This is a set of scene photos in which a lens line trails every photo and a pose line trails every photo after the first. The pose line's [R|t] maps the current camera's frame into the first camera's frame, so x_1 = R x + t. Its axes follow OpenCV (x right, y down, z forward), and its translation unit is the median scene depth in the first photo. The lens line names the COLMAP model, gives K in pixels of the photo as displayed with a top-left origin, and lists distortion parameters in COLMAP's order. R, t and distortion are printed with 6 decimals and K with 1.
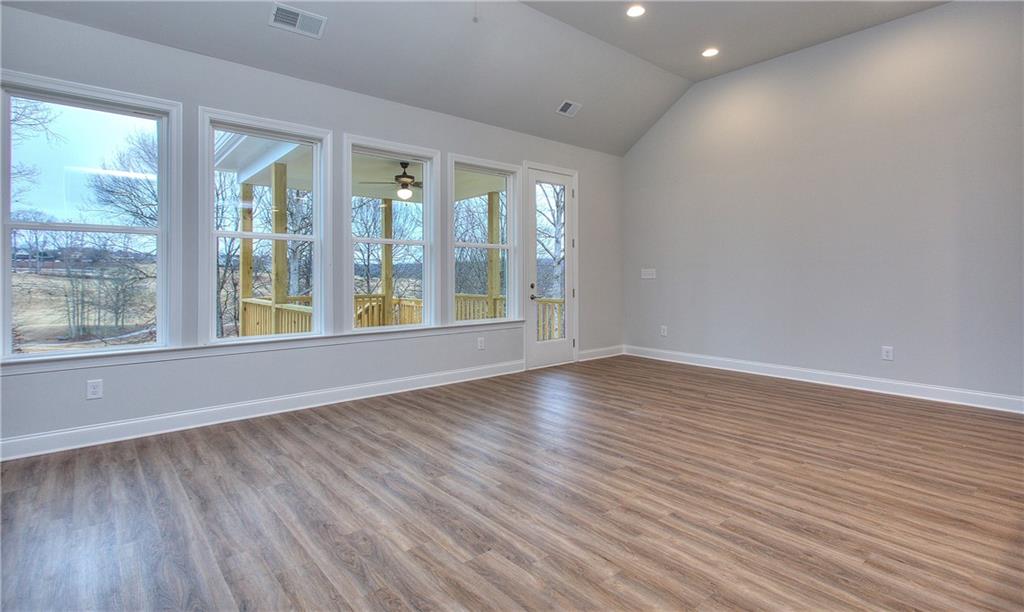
lens RADIAL K [[499.3, 0, 501.6], [0, 499.3, 274.3], [0, 0, 1]] dist [-0.002050, 0.006492]
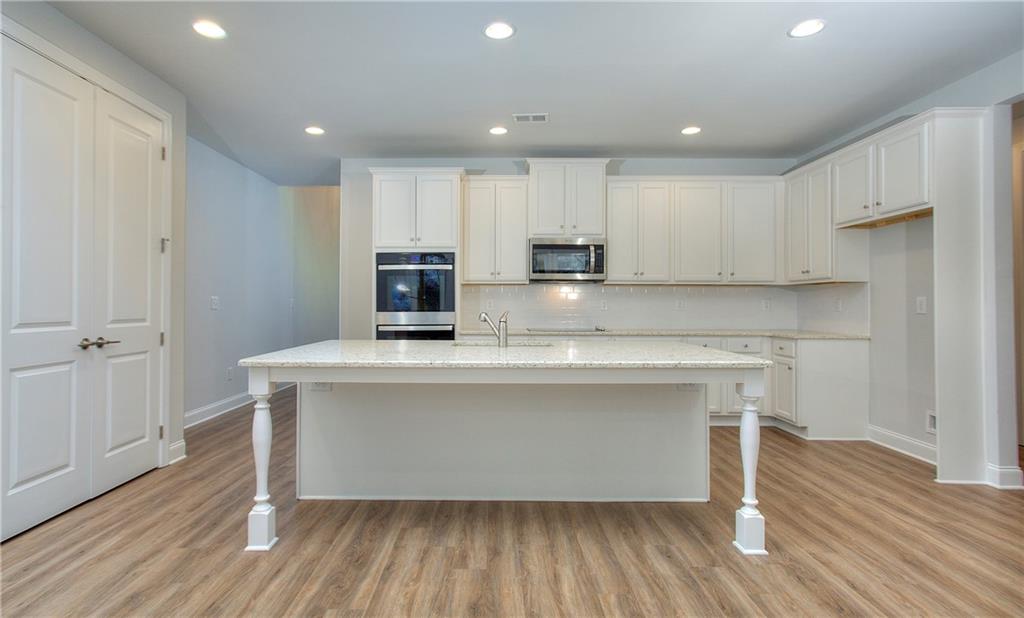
lens RADIAL K [[507.4, 0, 491.7], [0, 507.4, 298.1], [0, 0, 1]] dist [0.002773, 0.001370]
pose [[-0.765535, 0.007830, 0.643347, 0.304277], [-0.001368, 0.999904, -0.013797, -0.002873], [-0.643393, -0.011442, -0.765451, 1.383818]]
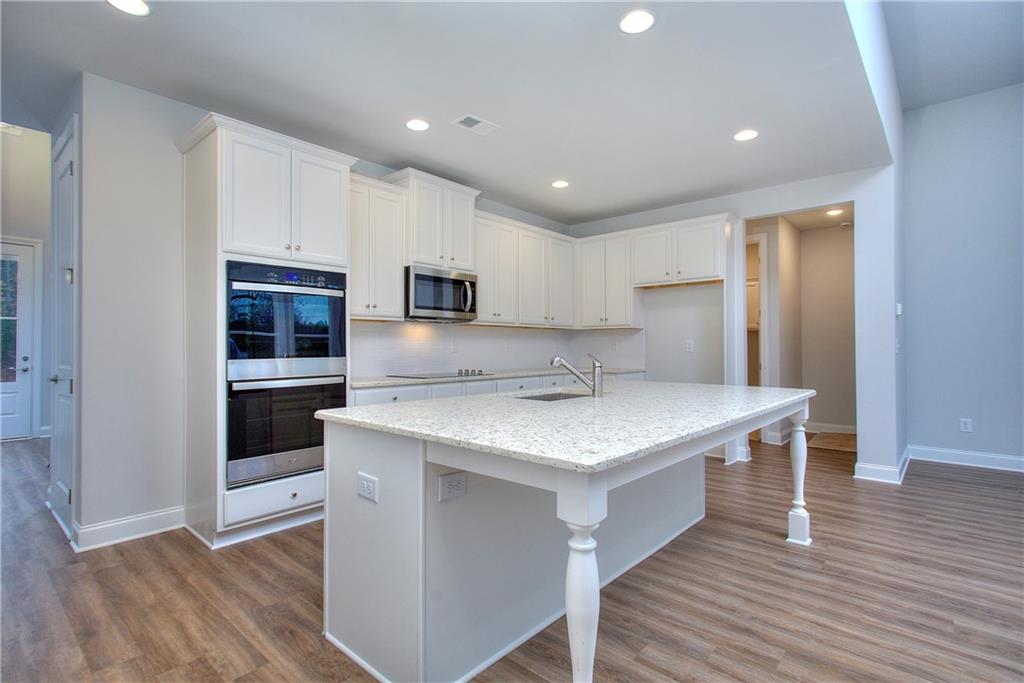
lens RADIAL K [[496.8, 0, 503.9], [0, 496.8, 342.2], [0, 0, 1]] dist [0.008507, -0.000093]
pose [[-0.989666, 0.000925, -0.143392, 1.321419], [0.002194, 0.999960, -0.008687, -0.003859], [0.143378, -0.008912, -0.989628, 1.397737]]
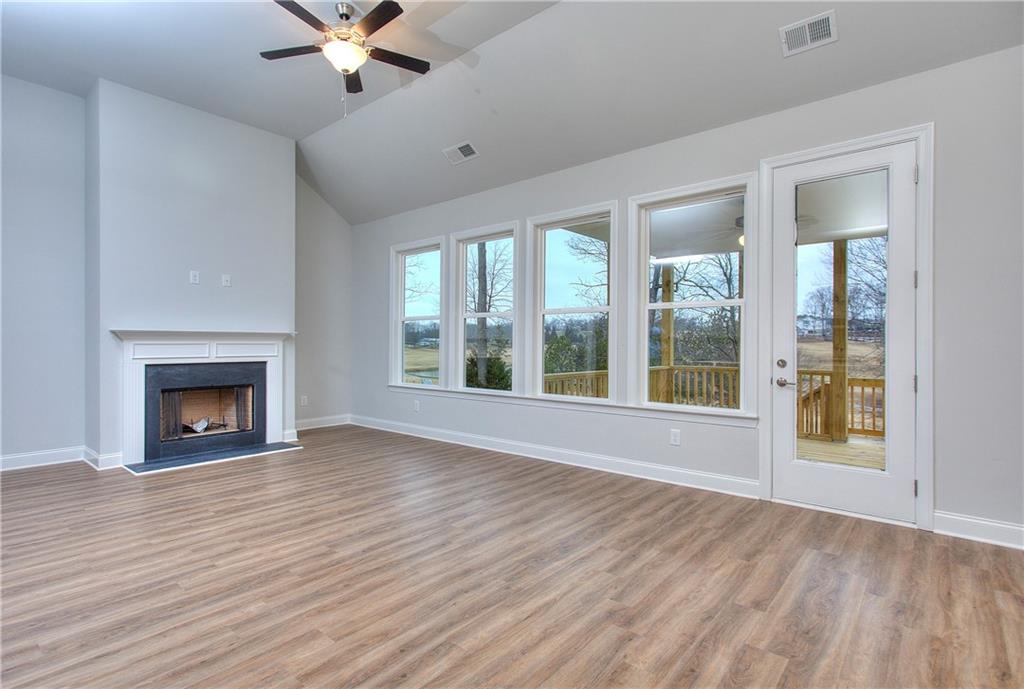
lens RADIAL K [[506.3, 0, 493.6], [0, 506.3, 343.9], [0, 0, 1]] dist [0.010301, 0.001207]
pose [[0.155443, 0.003001, -0.987840, 1.337889], [-0.000350, 0.999995, 0.002983, -0.004417], [0.987845, -0.000118, 0.155444, 1.249935]]
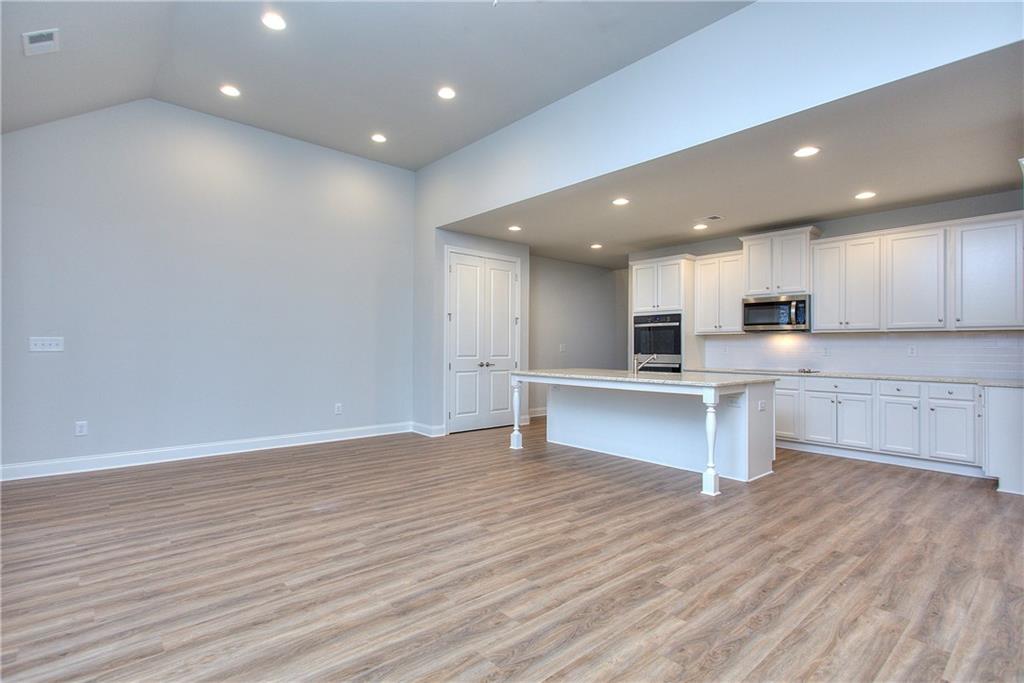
lens RADIAL K [[496.8, 0, 503.9], [0, 496.8, 342.2], [0, 0, 1]] dist [0.008507, -0.000093]
pose [[-0.027969, 0.012979, 0.999525, -0.924295], [-0.007340, 0.999886, -0.013189, -0.002729], [-0.999582, -0.007705, -0.027871, 1.072018]]
